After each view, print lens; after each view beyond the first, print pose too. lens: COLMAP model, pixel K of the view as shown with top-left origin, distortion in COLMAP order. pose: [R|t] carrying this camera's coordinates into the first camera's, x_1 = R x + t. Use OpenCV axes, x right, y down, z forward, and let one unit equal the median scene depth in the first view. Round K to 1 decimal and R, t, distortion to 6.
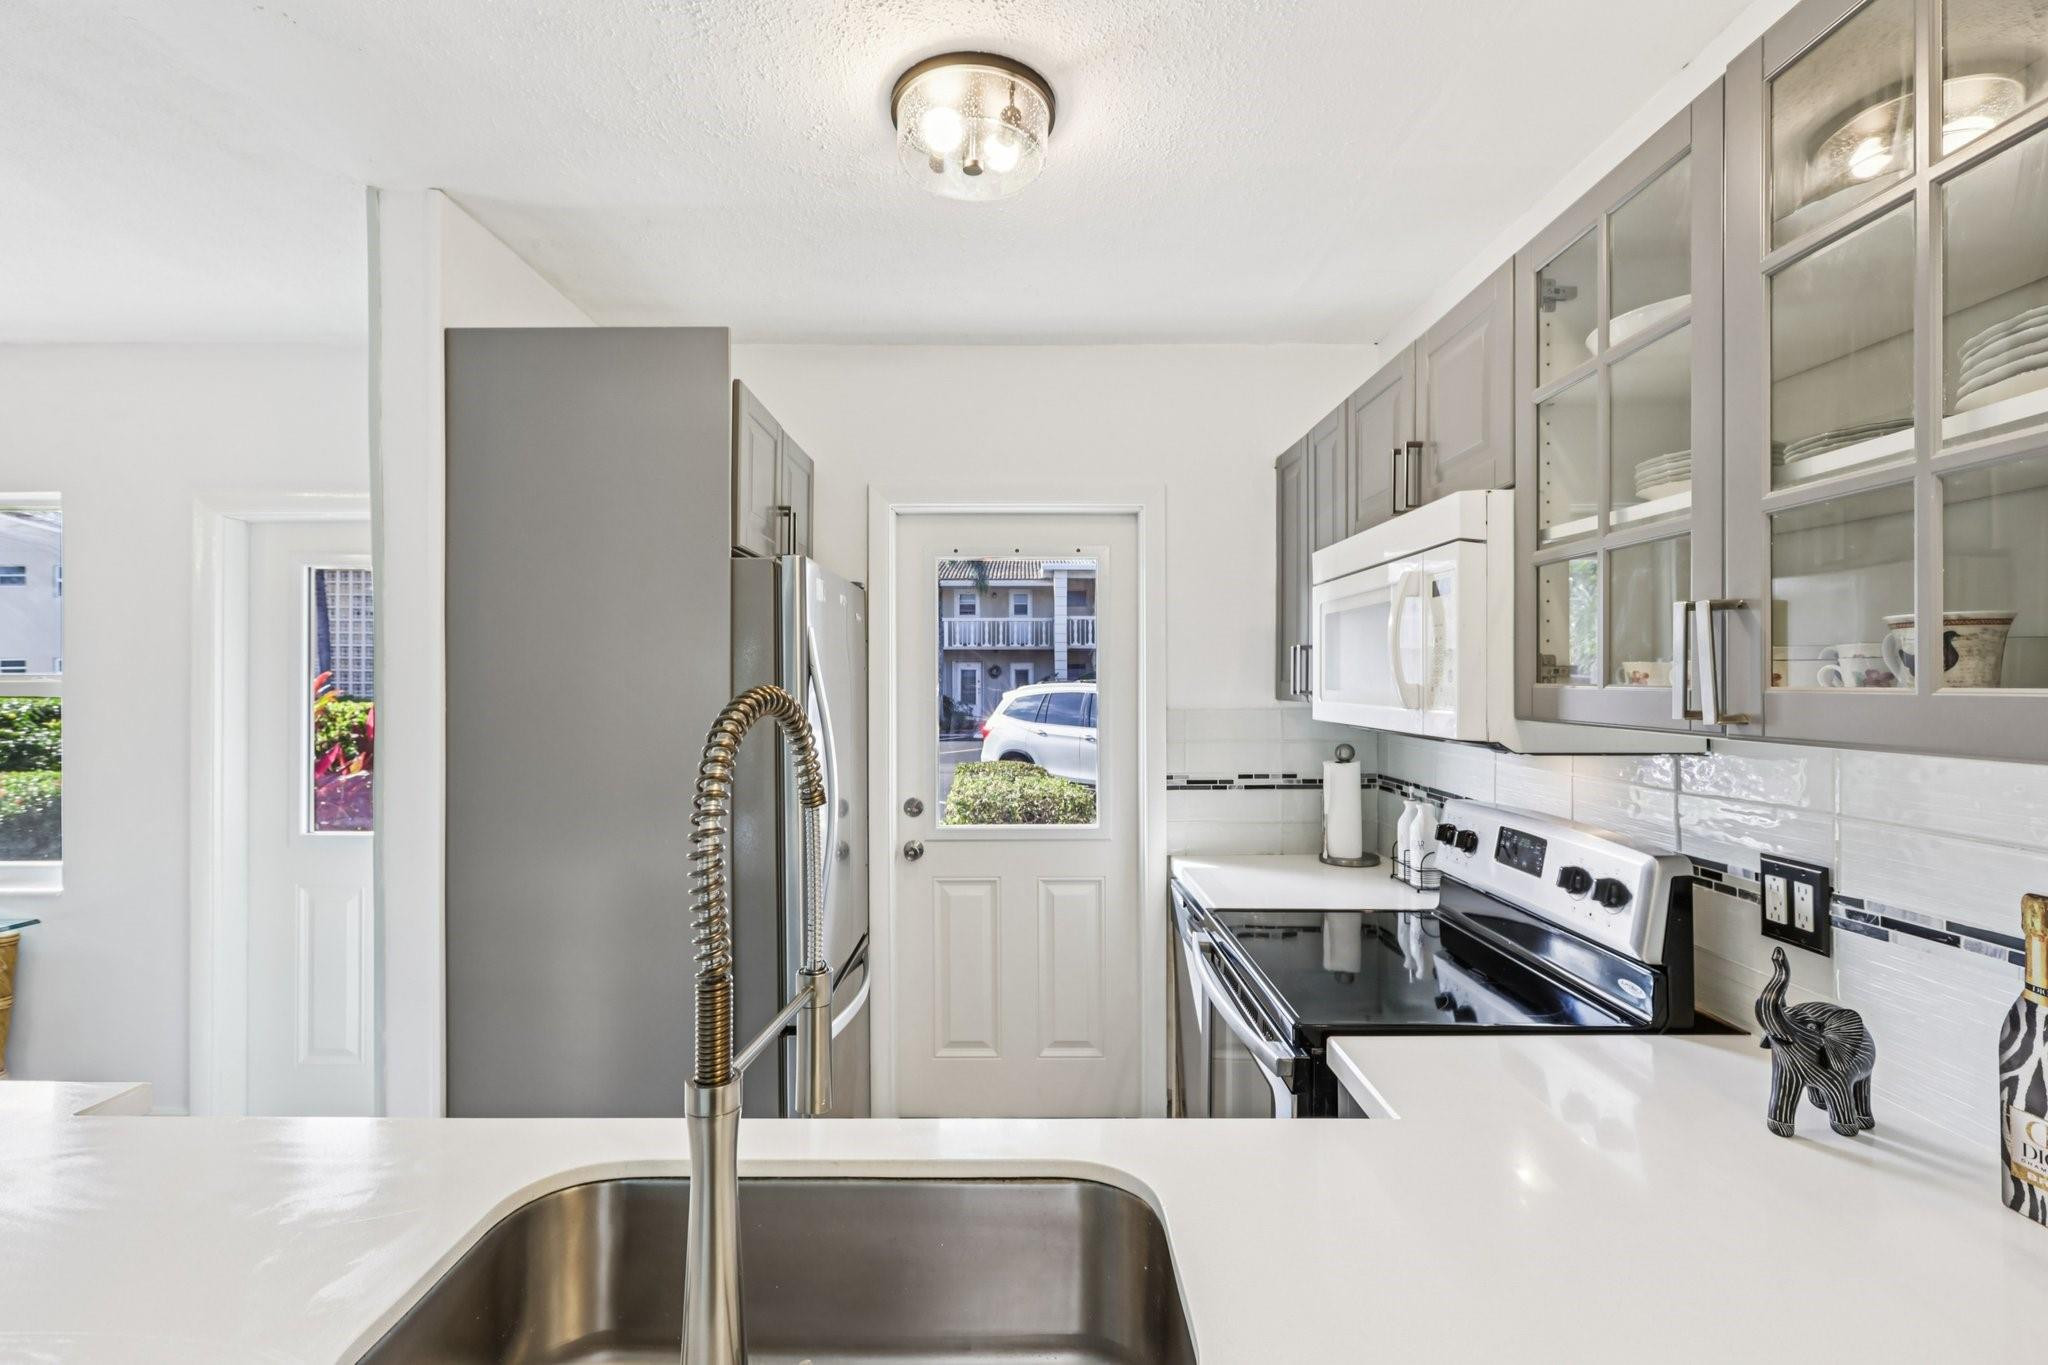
lens RADIAL K [[919.5, 0, 1015.8], [0, 919.5, 675.5], [0, 0, 1]] dist [-0.002410, 0.001792]
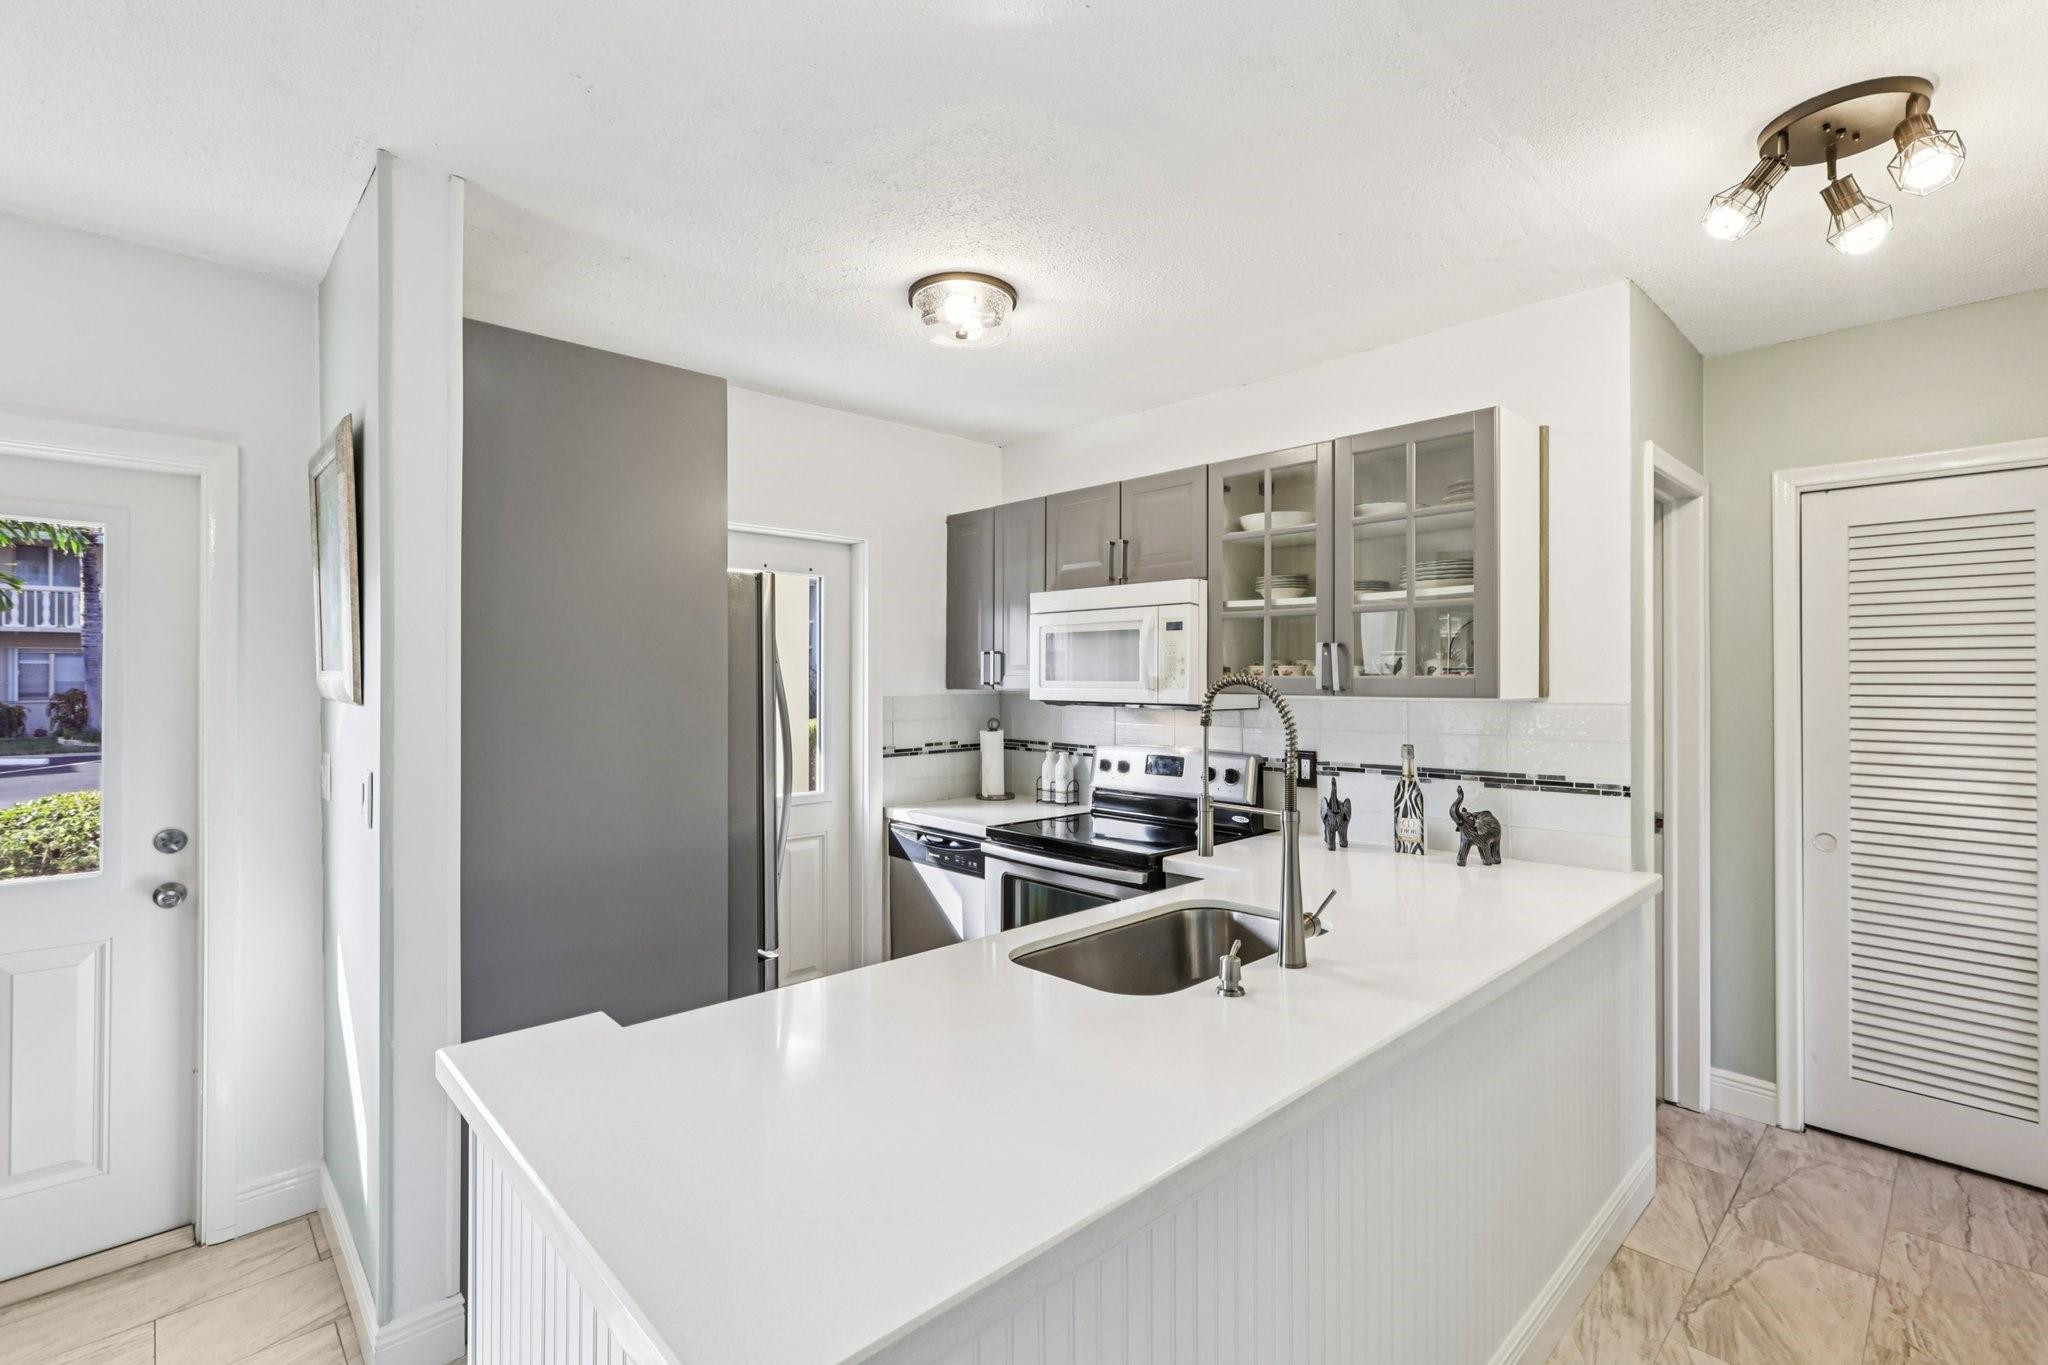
lens RADIAL K [[919.5, 0, 1032.9], [0, 919.5, 679.3], [0, 0, 1]] dist [-0.002410, 0.001792]
pose [[0.719377, -0.001000, 0.694619, -0.624996], [-0.002985, 0.999985, 0.004530, 0.004892], [-0.694613, -0.005332, 0.719363, -0.106135]]
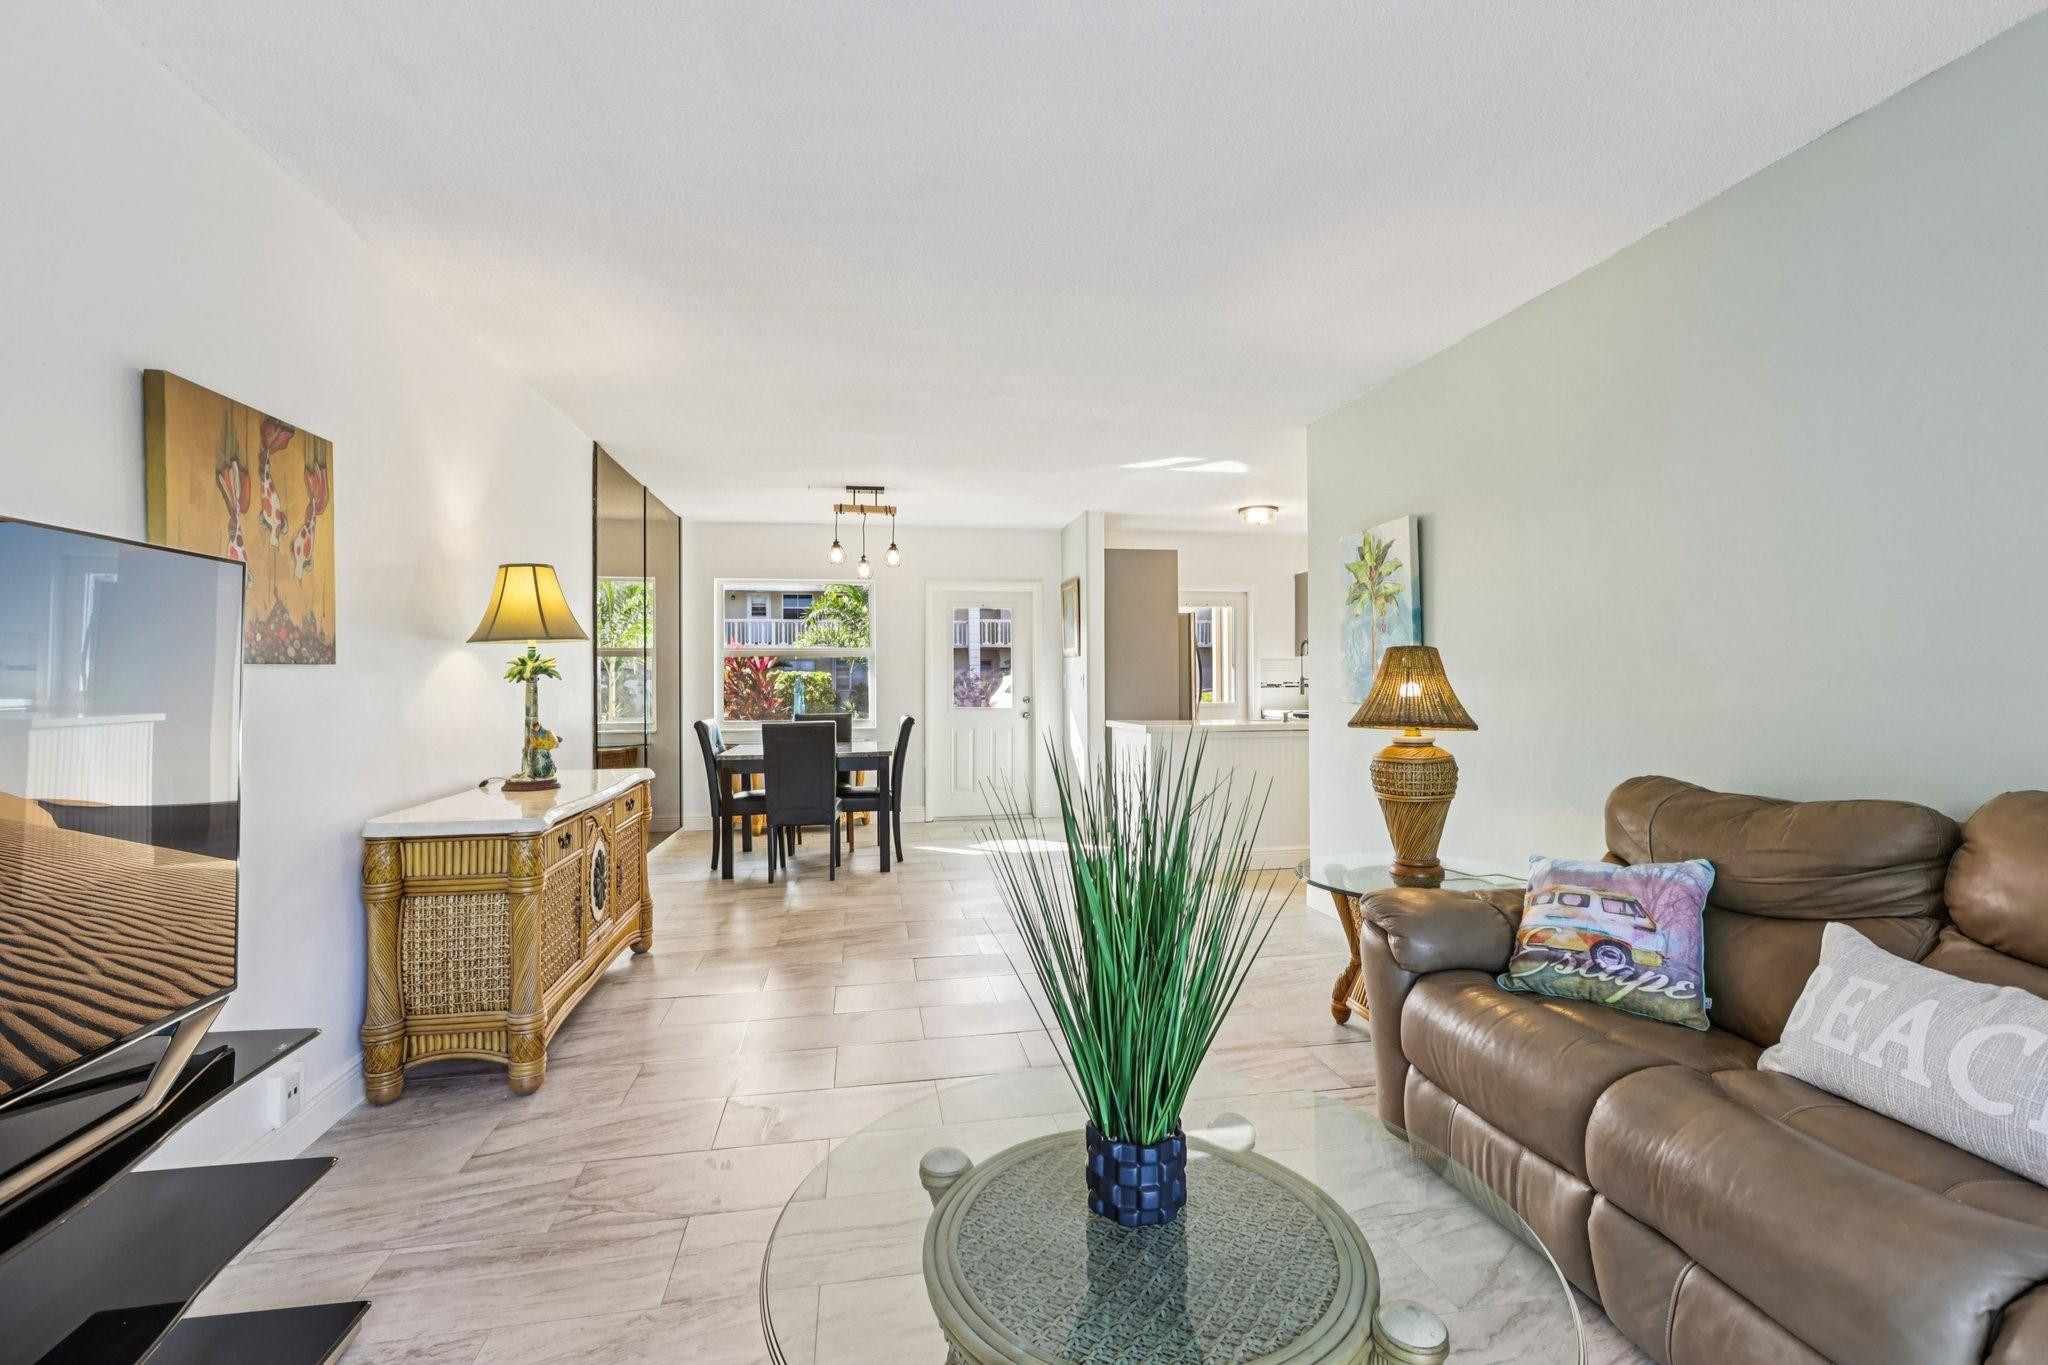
lens RADIAL K [[919.5, 0, 1020.9], [0, 919.5, 674.2], [0, 0, 1]] dist [-0.002410, 0.001792]
pose [[0.985909, -0.003742, 0.167238, -1.122881], [0.004150, 0.999989, -0.002093, 0.088654], [-0.167229, 0.002758, 0.985914, -1.832151]]
